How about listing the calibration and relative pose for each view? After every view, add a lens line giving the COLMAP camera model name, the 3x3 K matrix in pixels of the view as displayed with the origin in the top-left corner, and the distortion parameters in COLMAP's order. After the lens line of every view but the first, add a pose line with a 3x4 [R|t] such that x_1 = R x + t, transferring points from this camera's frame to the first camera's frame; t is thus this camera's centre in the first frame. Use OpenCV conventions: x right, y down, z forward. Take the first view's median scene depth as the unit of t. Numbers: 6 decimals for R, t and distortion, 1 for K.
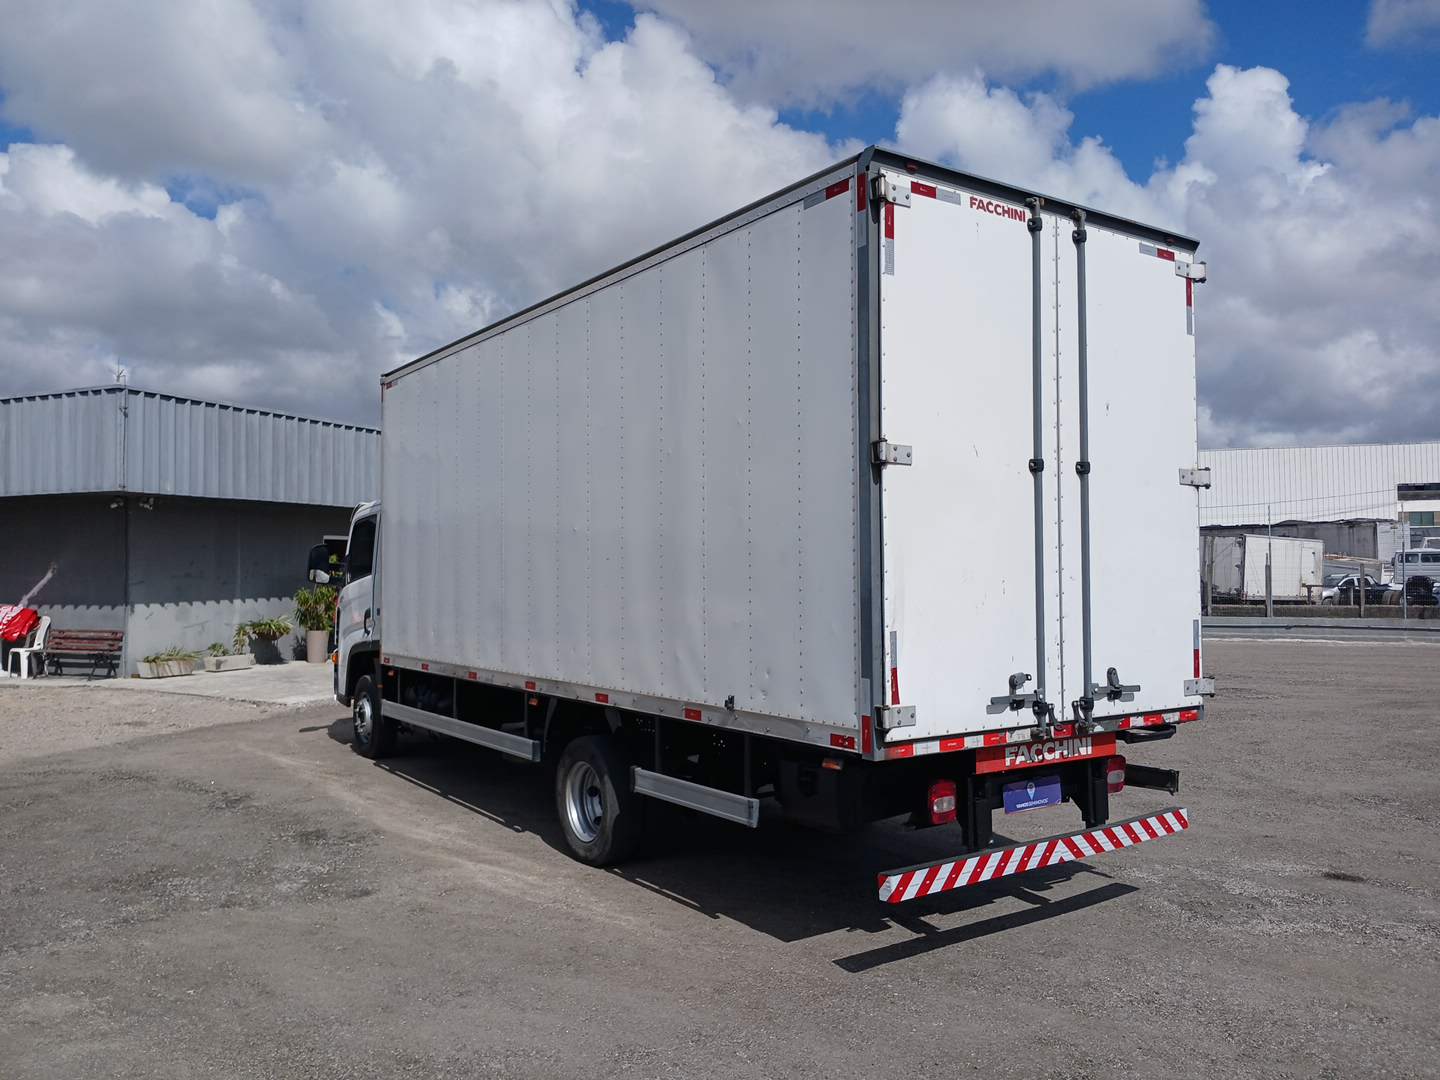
lens RADIAL K [[1089.0, 0, 727.7], [0, 1089.0, 557.6], [0, 0, 1]] dist [0.136244, -0.291298]
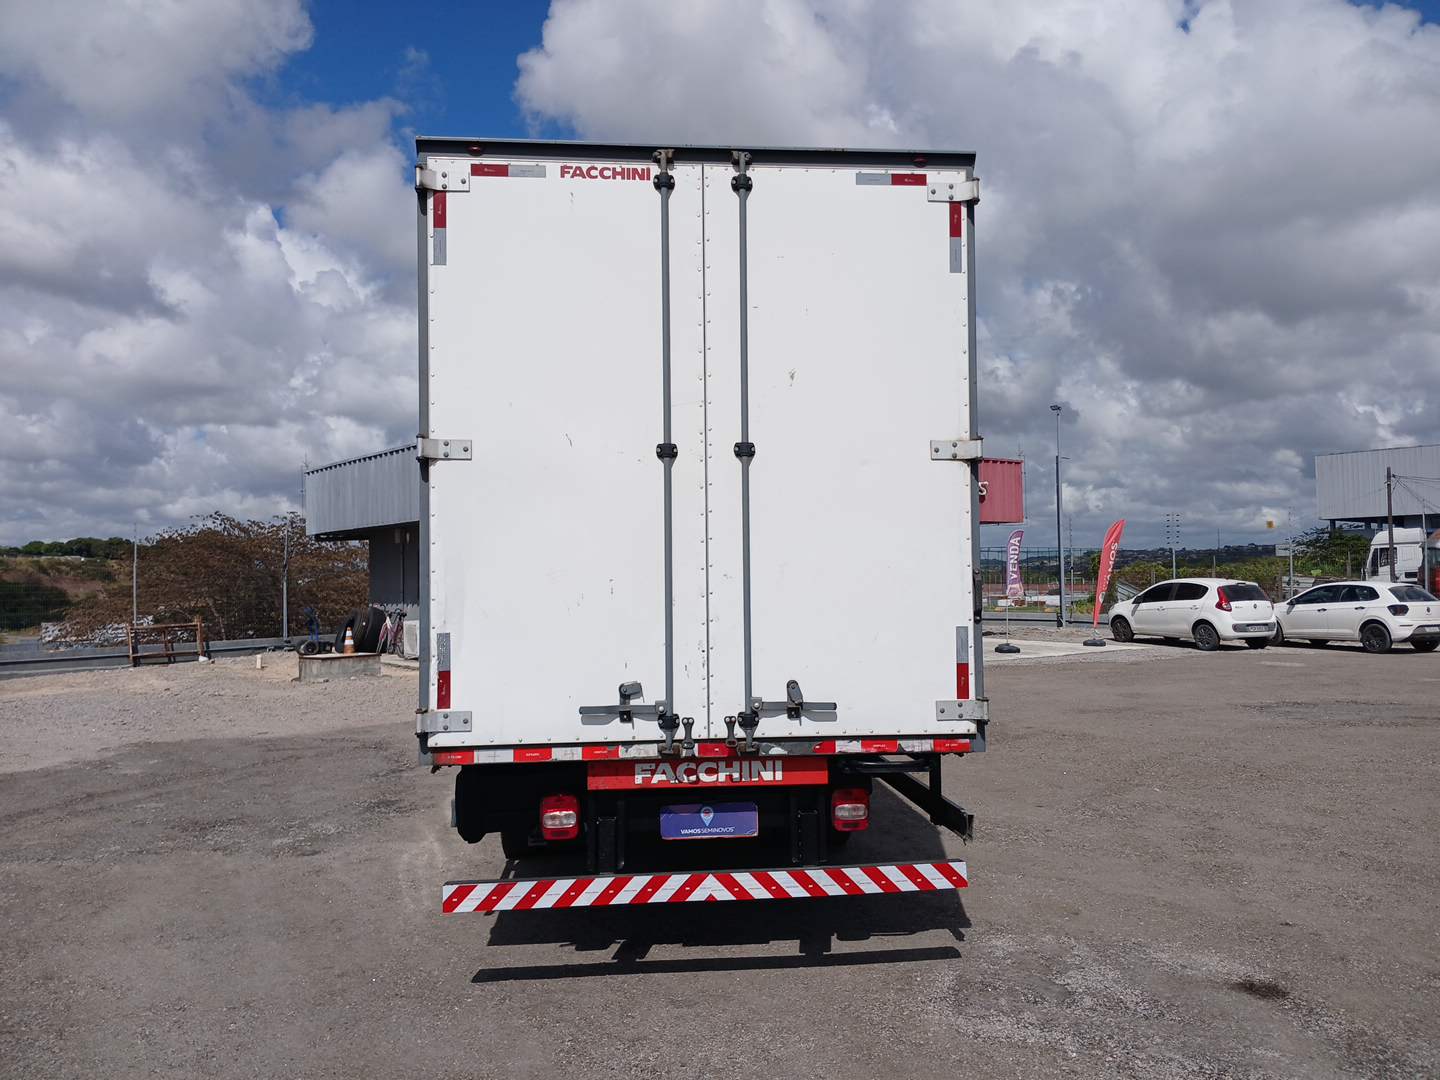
lens RADIAL K [[1089.0, 0, 727.7], [0, 1089.0, 557.6], [0, 0, 1]] dist [0.136244, -0.291298]
pose [[0.867407, -0.017026, -0.497309, 0.747258], [0.015305, 0.999854, -0.007538, 0.010650], [0.497365, -0.001073, 0.867541, 0.247932]]
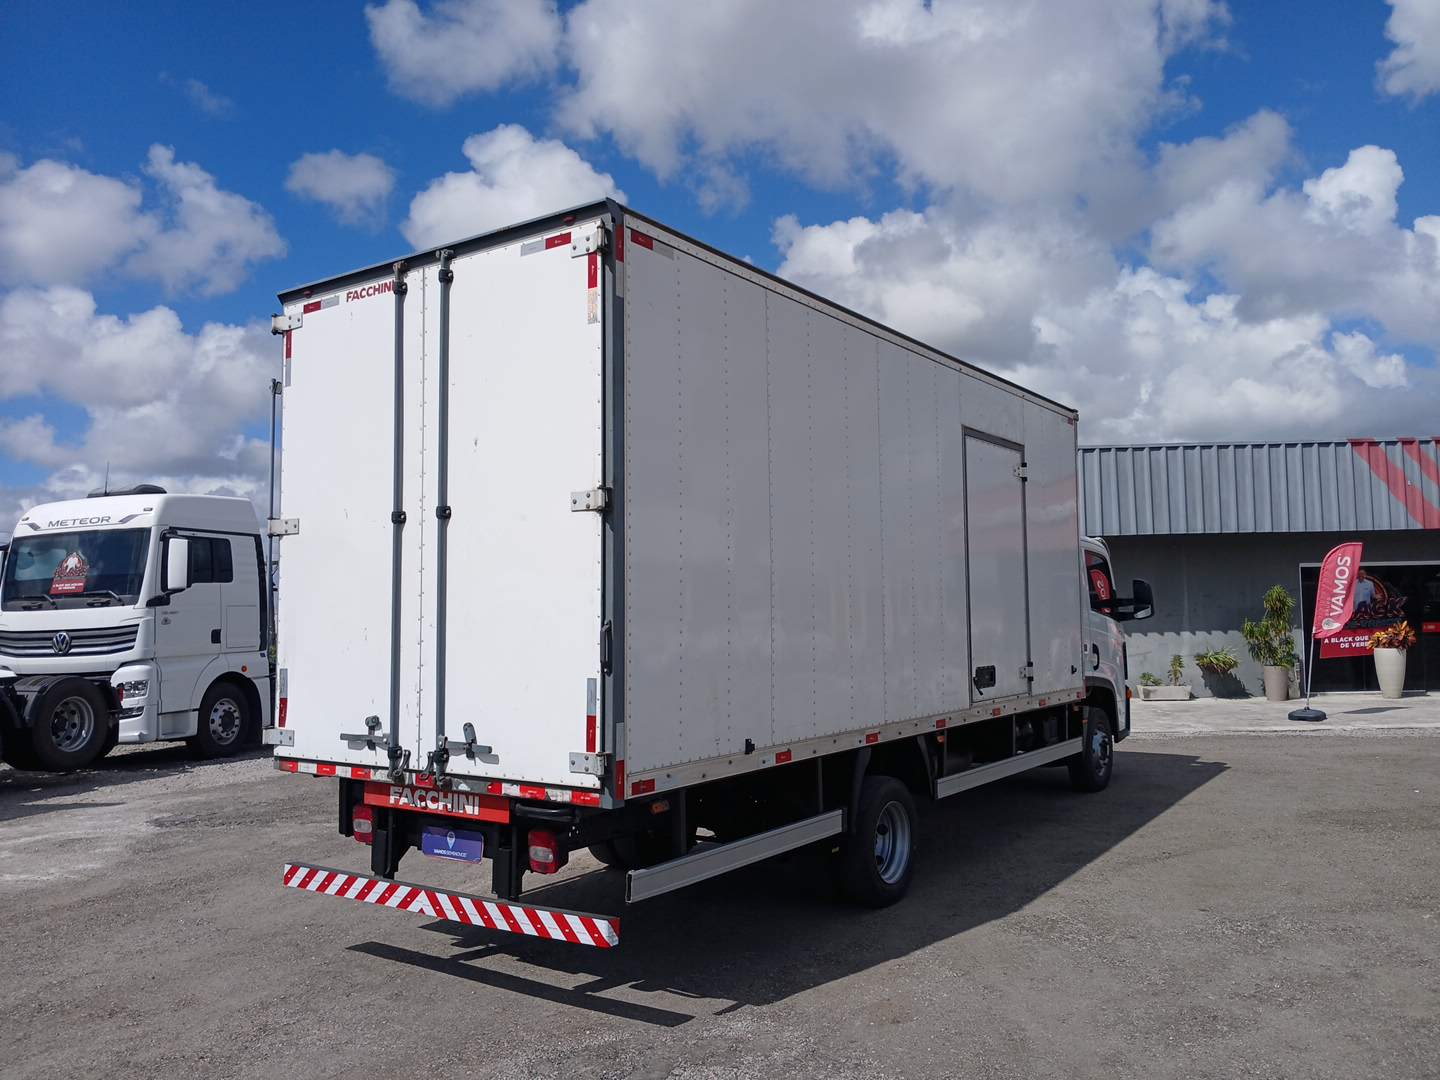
lens RADIAL K [[1089.0, 0, 727.7], [0, 1089.0, 557.6], [0, 0, 1]] dist [0.136244, -0.291298]
pose [[0.345623, -0.047066, -0.937192, 1.331151], [0.024544, 0.998853, -0.041111, 0.004475], [0.938052, -0.008793, 0.346382, 0.910506]]
